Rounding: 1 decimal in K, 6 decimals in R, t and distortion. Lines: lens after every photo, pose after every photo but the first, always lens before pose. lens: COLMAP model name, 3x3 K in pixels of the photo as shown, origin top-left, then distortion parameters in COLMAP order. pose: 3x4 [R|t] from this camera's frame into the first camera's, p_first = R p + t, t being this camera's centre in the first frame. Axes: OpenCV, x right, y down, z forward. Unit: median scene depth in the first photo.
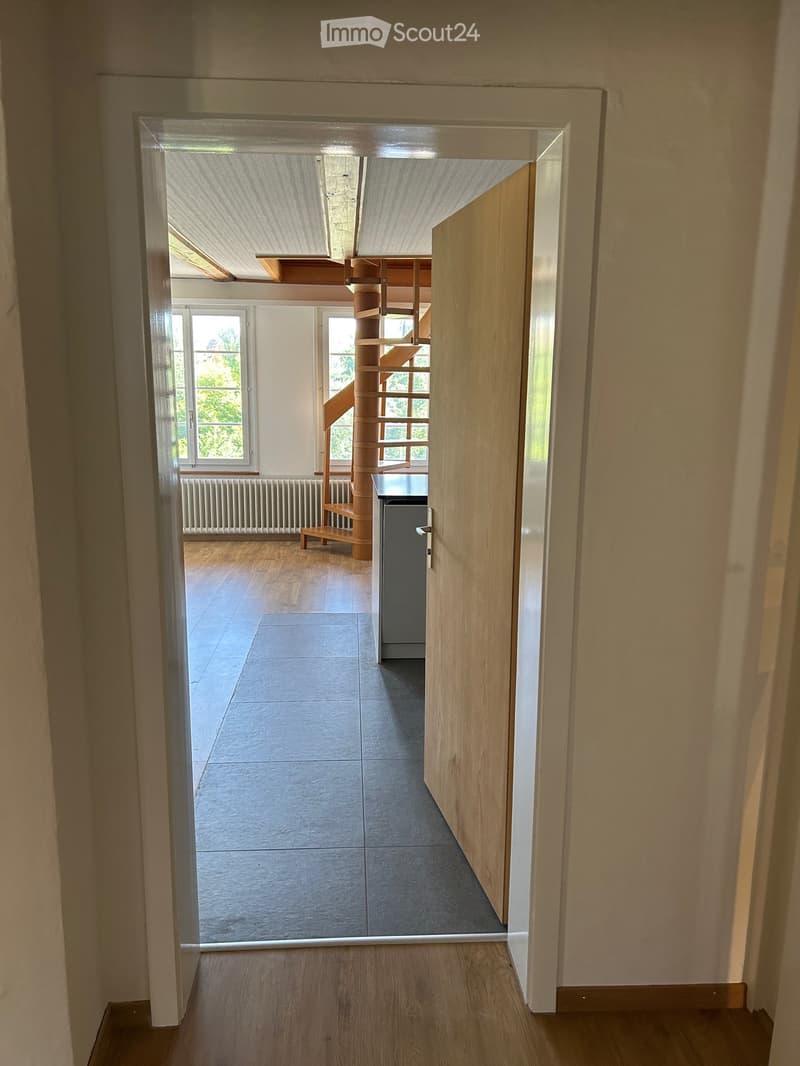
lens RADIAL K [[807.0, 0, 406.9], [0, 807.0, 557.2], [0, 0, 1]] dist [0.034760, -0.032342]
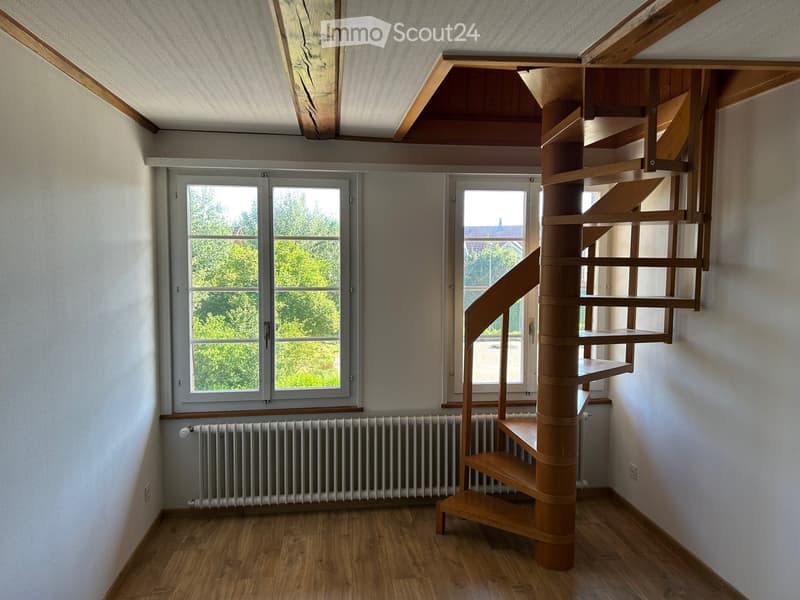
lens RADIAL K [[579.0, 0, 401.9], [0, 579.0, 293.9], [0, 0, 1]] dist [0.047345, -0.010689]
pose [[0.997935, -0.011917, 0.063113, -0.185845], [0.021162, 0.988773, -0.147917, -0.130270], [-0.060642, 0.148948, 0.986984, 0.512606]]
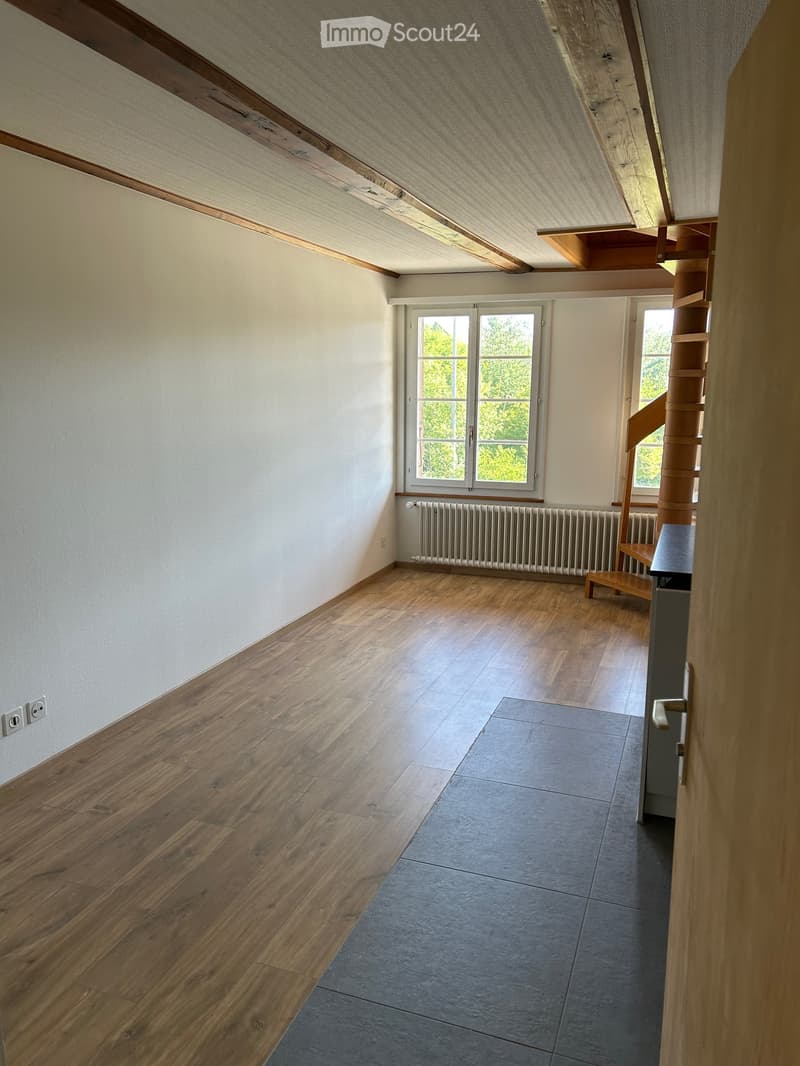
lens RADIAL K [[807.0, 0, 402.8], [0, 807.0, 539.8], [0, 0, 1]] dist [0.034760, -0.032342]
pose [[0.911448, 0.068670, -0.405644, 0.025324], [-0.079288, 0.996807, -0.009408, -0.045405], [0.403703, 0.040737, 0.913983, 0.189492]]
